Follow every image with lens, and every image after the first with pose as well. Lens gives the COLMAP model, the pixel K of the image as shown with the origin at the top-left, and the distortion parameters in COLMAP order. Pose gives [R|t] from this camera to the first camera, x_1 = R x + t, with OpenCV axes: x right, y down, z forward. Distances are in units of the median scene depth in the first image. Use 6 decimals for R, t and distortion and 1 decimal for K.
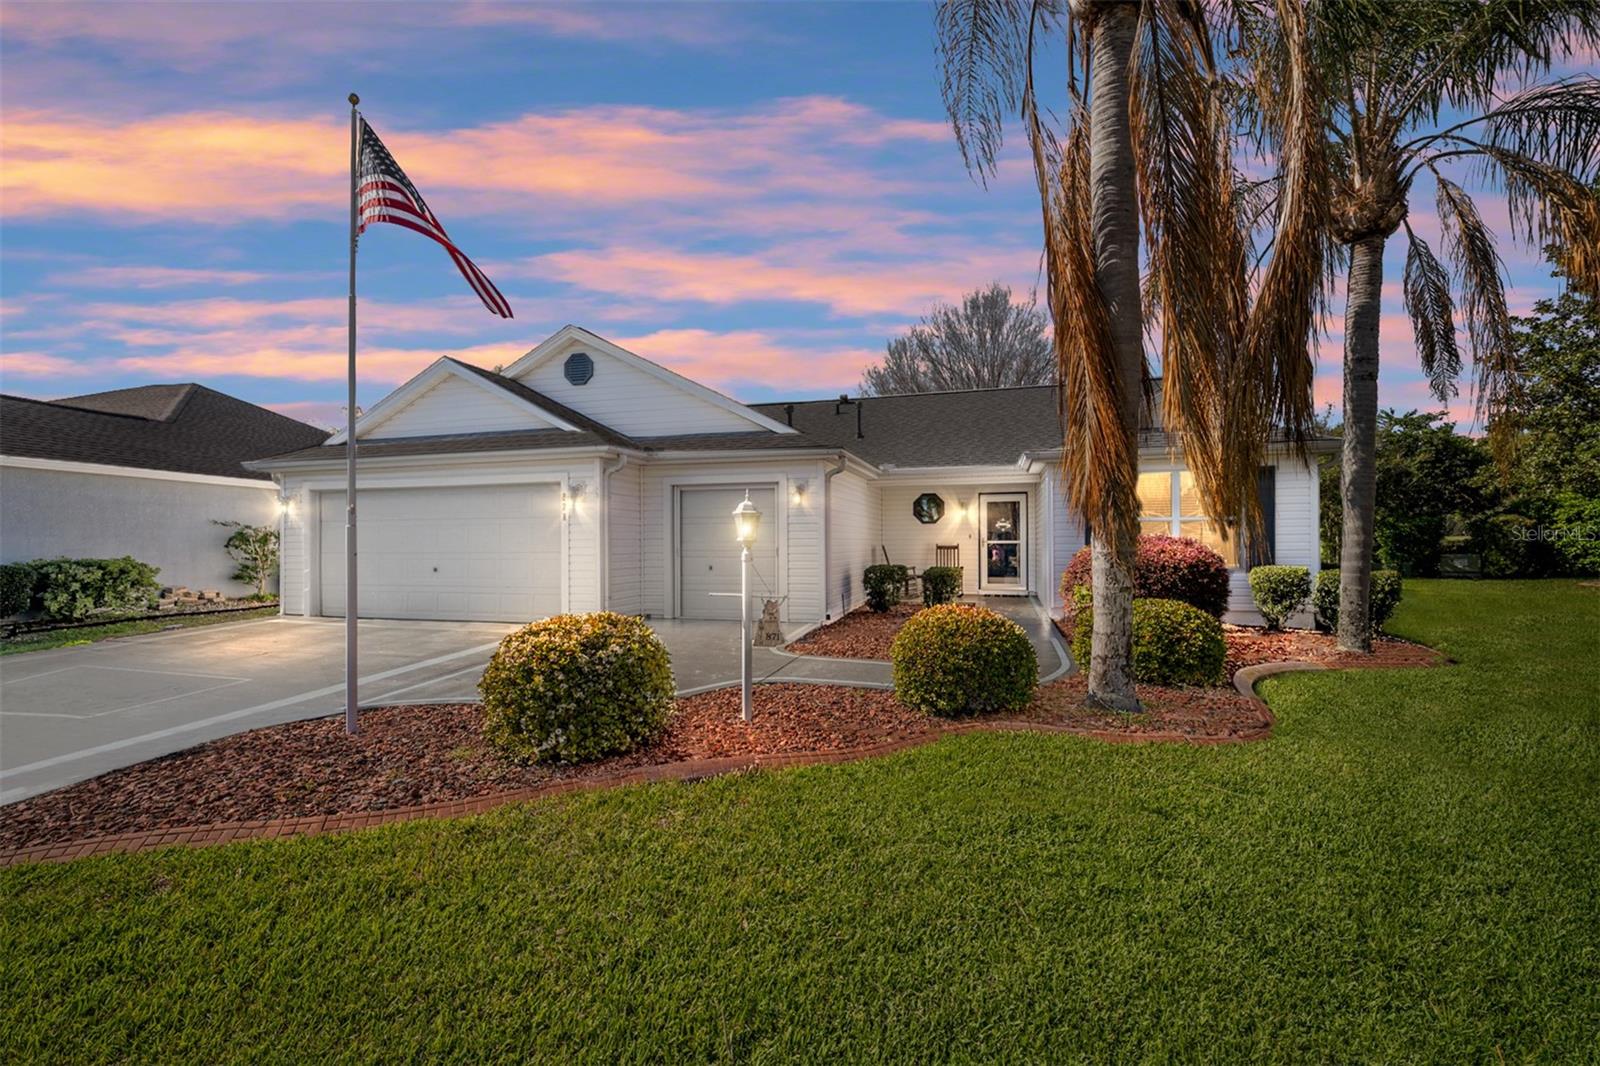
lens RADIAL K [[665.9, 0, 792.0], [0, 665.9, 536.1], [0, 0, 1]] dist [-0.000295, 0.000271]
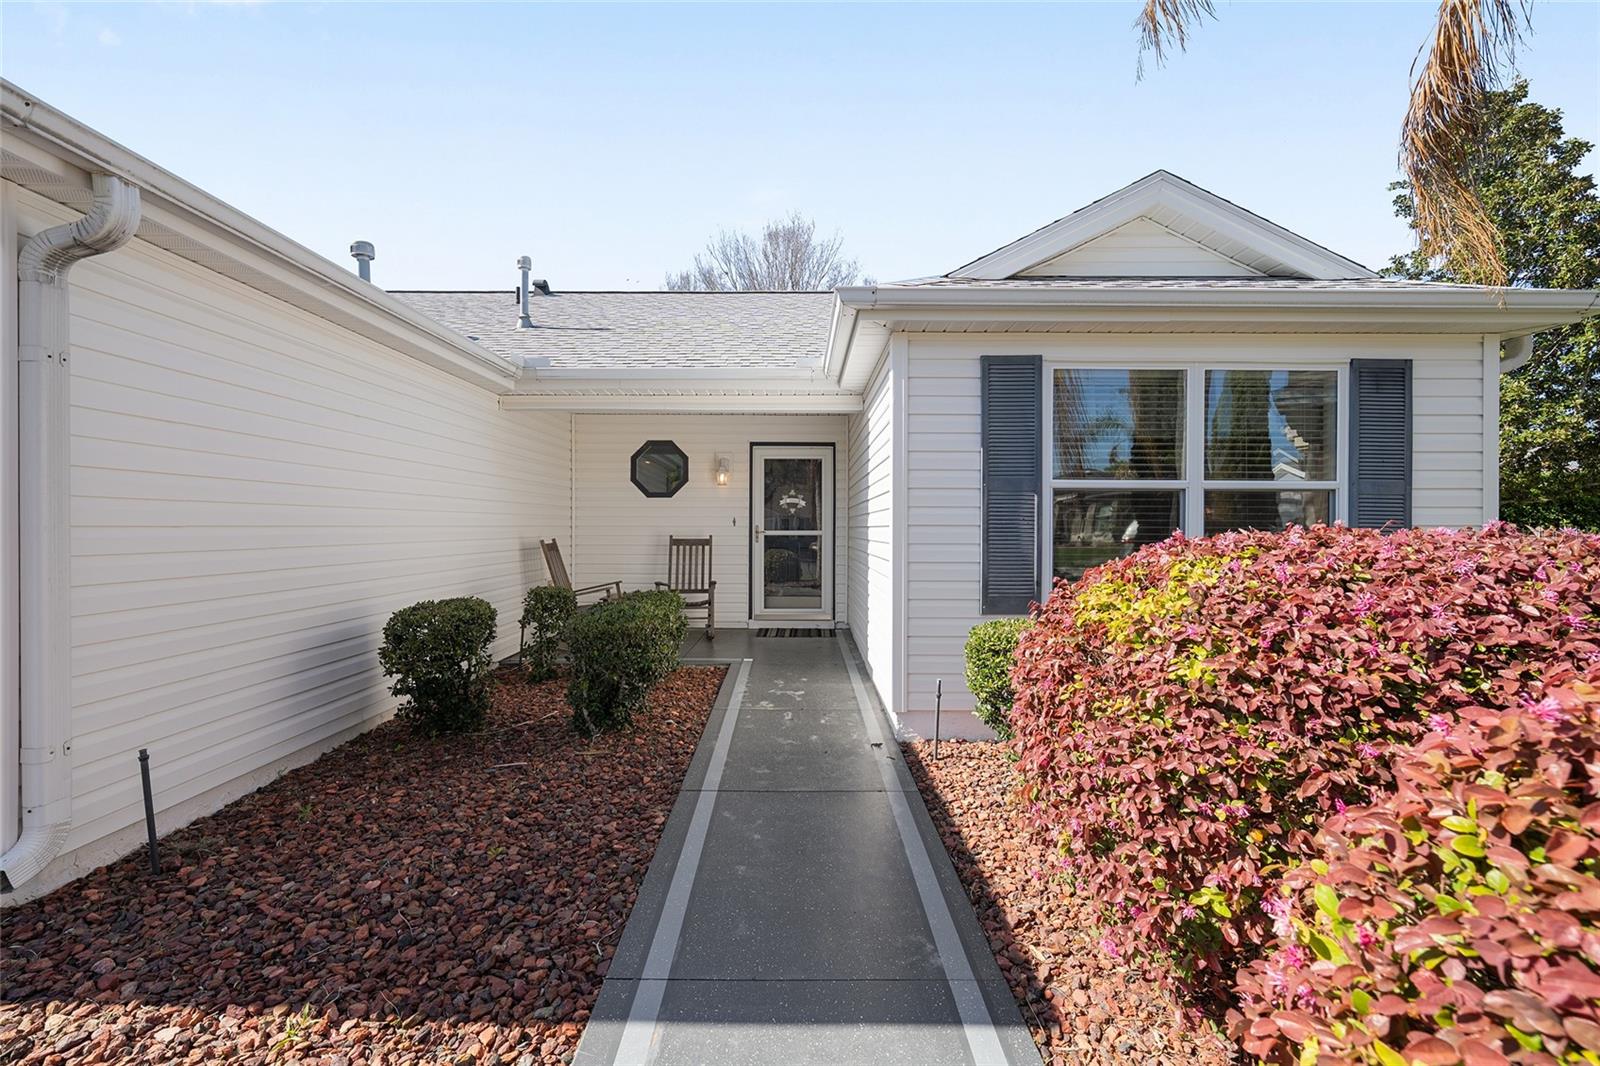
lens RADIAL K [[610.3, 0, 796.3], [0, 610.3, 525.7], [0, 0, 1]] dist [-0.001114, 0.000627]
pose [[0.958238, 0.009490, 0.285815, 0.187828], [-0.013068, 0.999858, 0.010615, -0.002420], [-0.285673, -0.013907, 0.958226, 0.551821]]
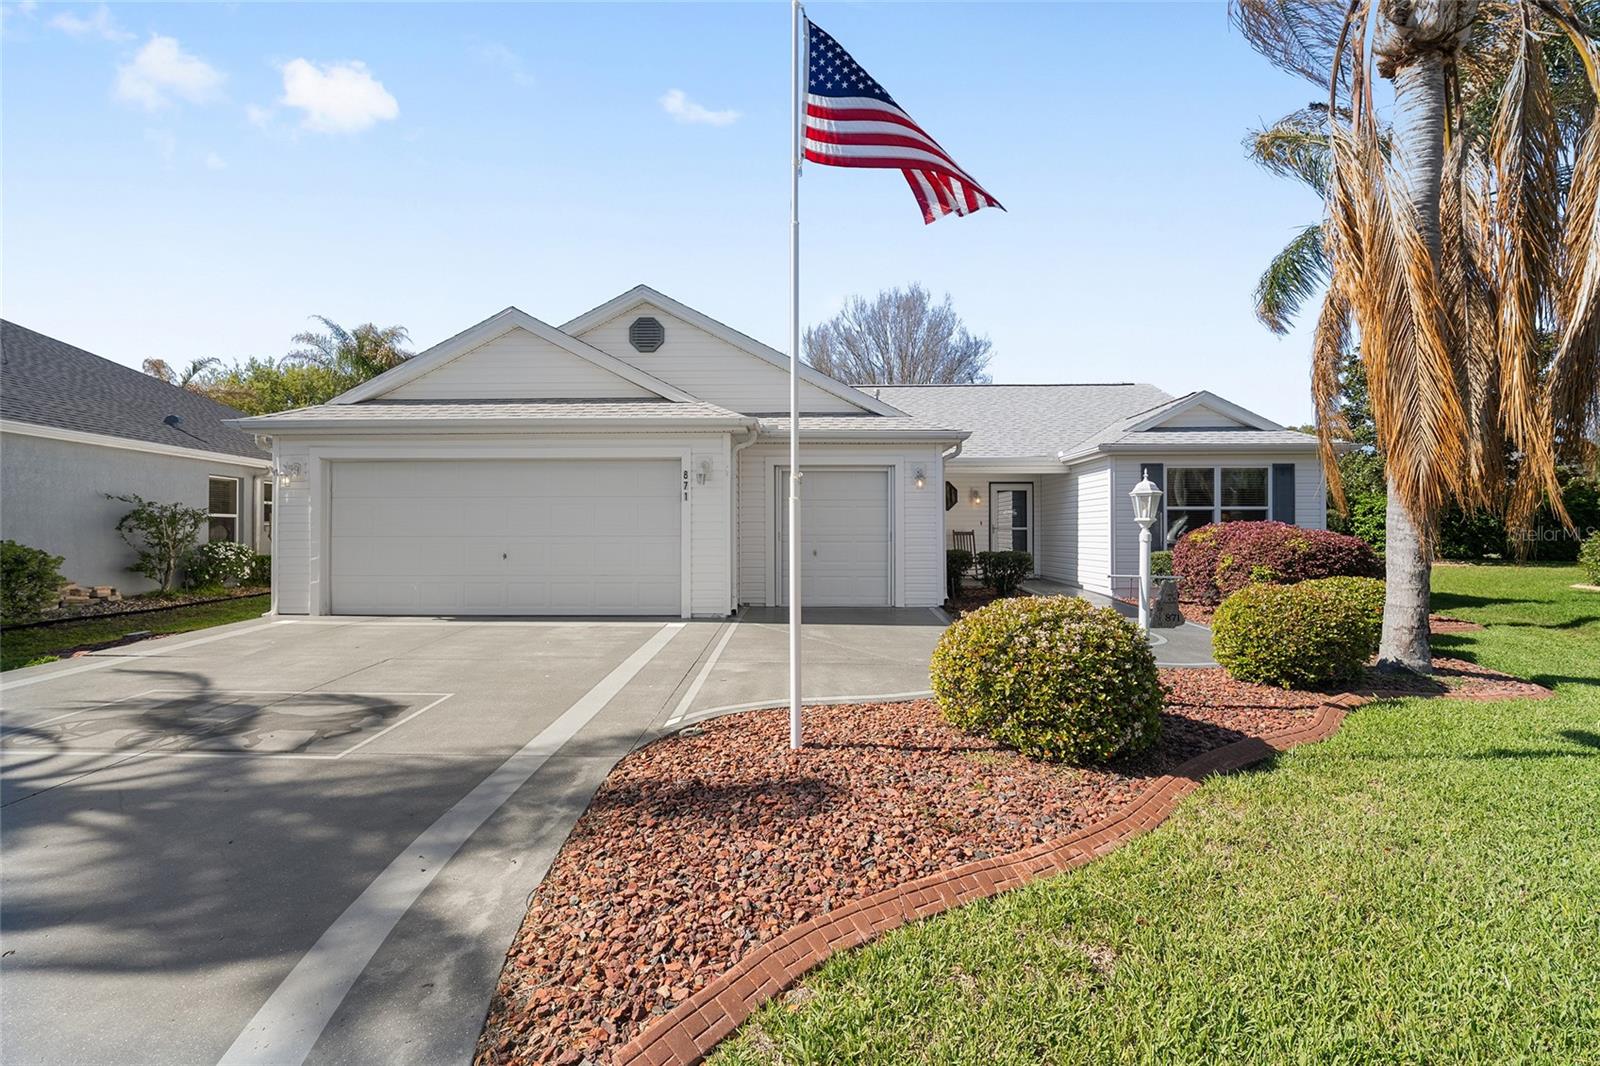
lens RADIAL K [[665.9, 0, 773.8], [0, 665.9, 520.3], [0, 0, 1]] dist [-0.000295, 0.000271]
pose [[0.968279, 0.008516, 0.249725, -0.335547], [-0.007037, 0.999952, -0.006812, 0.006290], [-0.249771, 0.004839, 0.968293, 0.072489]]
